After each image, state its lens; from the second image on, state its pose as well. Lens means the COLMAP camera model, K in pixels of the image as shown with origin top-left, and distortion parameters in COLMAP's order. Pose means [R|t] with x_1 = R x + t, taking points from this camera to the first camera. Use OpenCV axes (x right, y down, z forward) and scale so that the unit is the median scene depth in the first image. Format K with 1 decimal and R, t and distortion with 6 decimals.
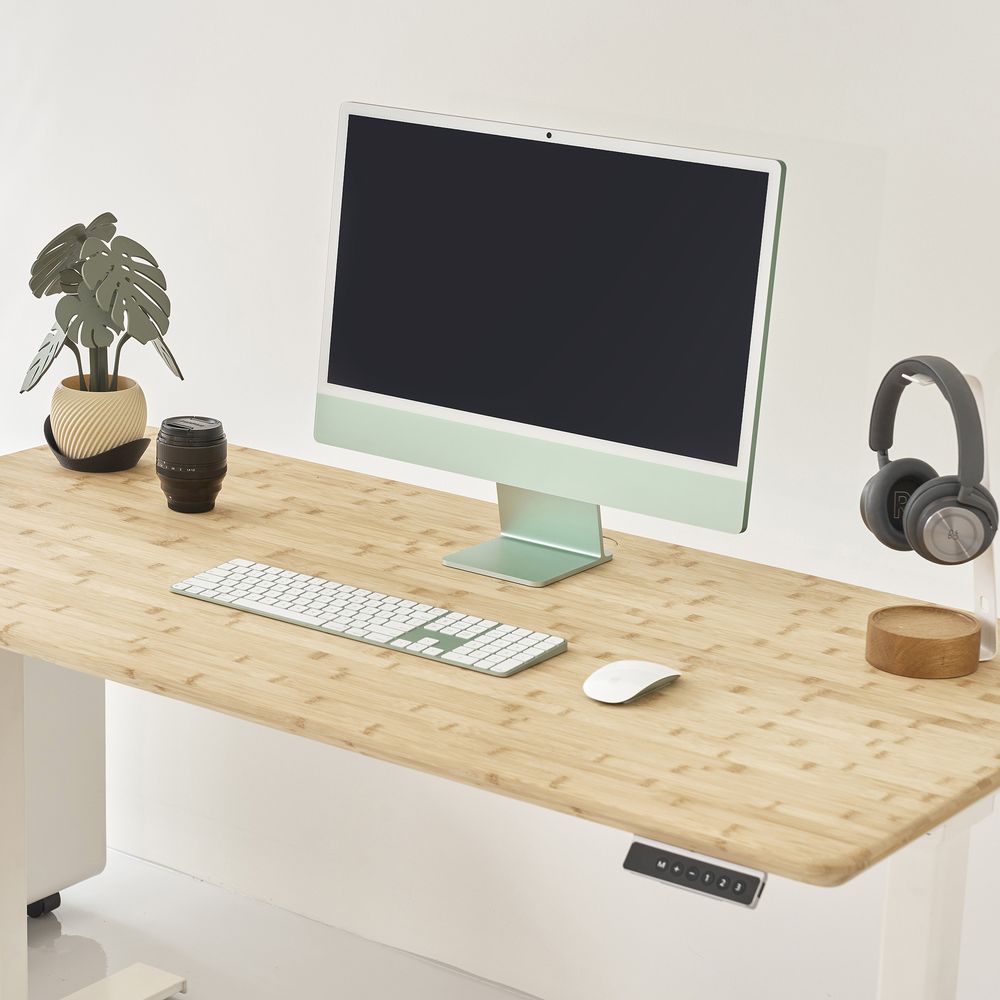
lens RADIAL K [[2998.4, 0, 500.0], [0, 2998.4, 500.0], [0, 0, 1]] dist [-0.070018, -0.825869]
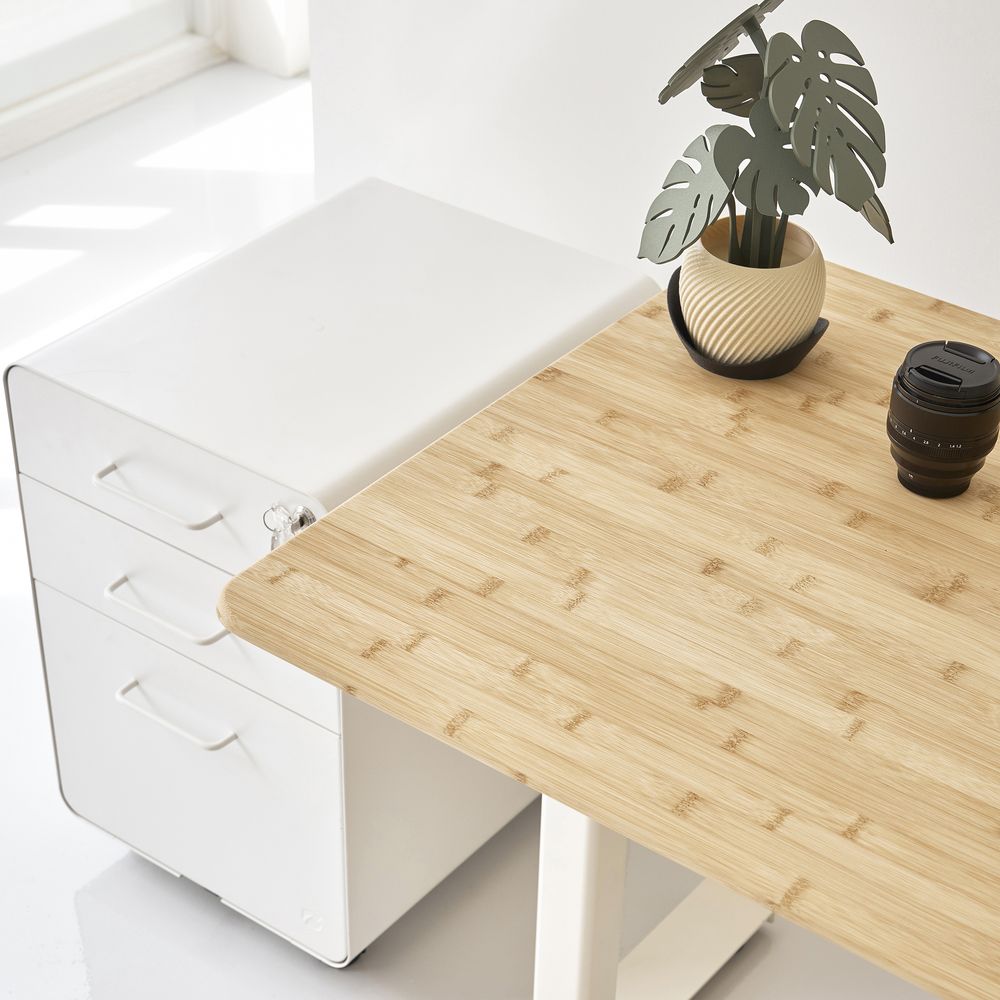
lens RADIAL K [[2176.2, 0, 498.5], [0, 2176.2, 653.4], [0, 0, 1]] dist [0.007205, -0.188887]
pose [[0.999519, 0.008913, -0.029719, -0.179741], [0.003109, 0.924250, 0.381775, -0.140900], [0.030870, -0.381684, 0.923777, 0.536617]]
